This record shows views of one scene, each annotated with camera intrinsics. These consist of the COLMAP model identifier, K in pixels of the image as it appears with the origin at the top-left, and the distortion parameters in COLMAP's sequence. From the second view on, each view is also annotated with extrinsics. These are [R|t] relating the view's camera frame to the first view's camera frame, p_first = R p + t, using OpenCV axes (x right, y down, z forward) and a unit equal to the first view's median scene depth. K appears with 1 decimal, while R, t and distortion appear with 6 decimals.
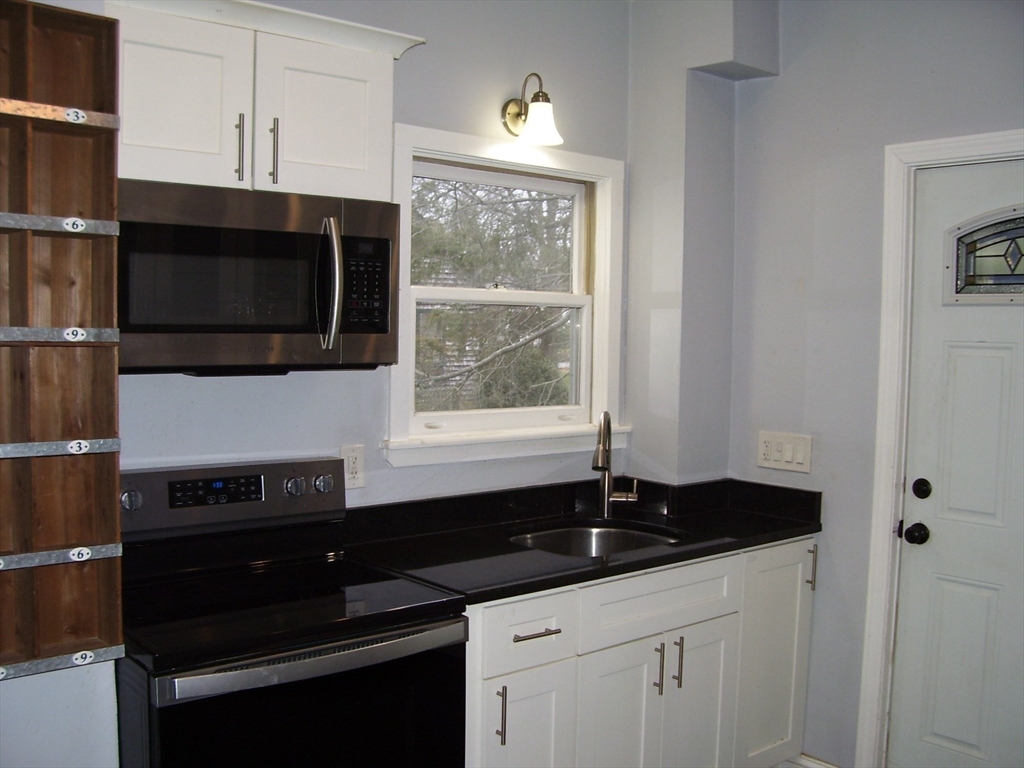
lens RADIAL K [[1036.2, 0, 512.6], [0, 1036.2, 413.1], [0, 0, 1]] dist [-0.109912, 0.000000]
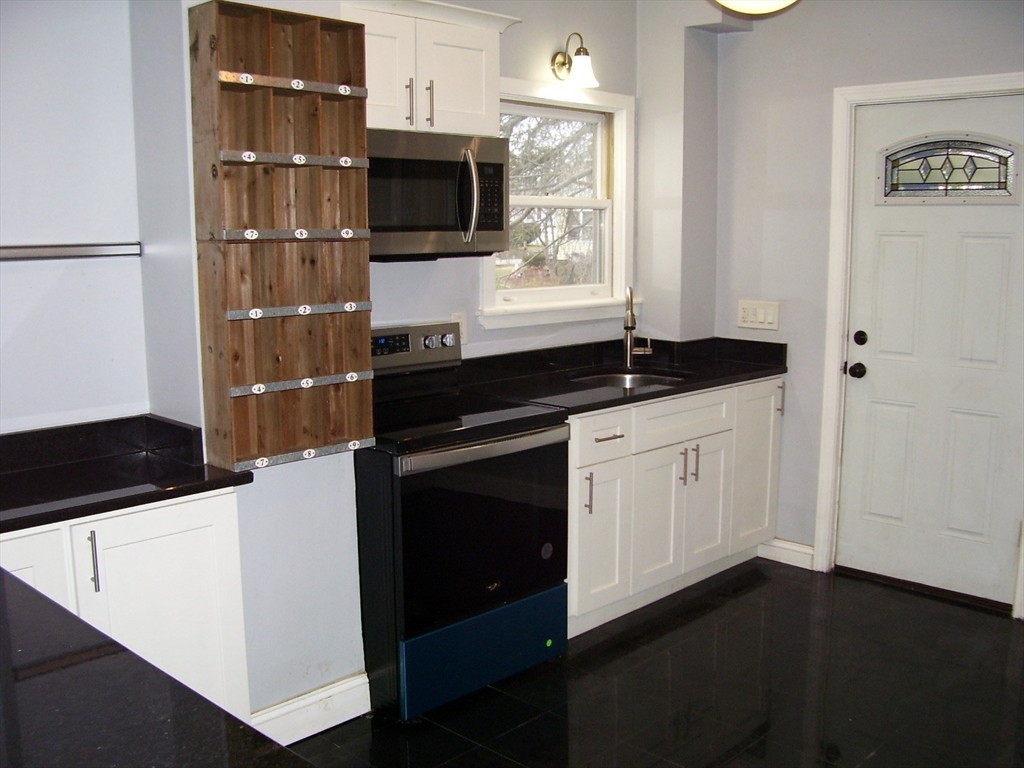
lens RADIAL K [[1036.2, 0, 514.9], [0, 1036.2, 384.4], [0, 0, 1]] dist [-0.109912, 0.000000]
pose [[0.995683, -0.029131, 0.088124, -0.200381], [0.022804, 0.997146, 0.071969, 0.027206], [-0.089969, -0.069648, 0.993506, -0.364332]]
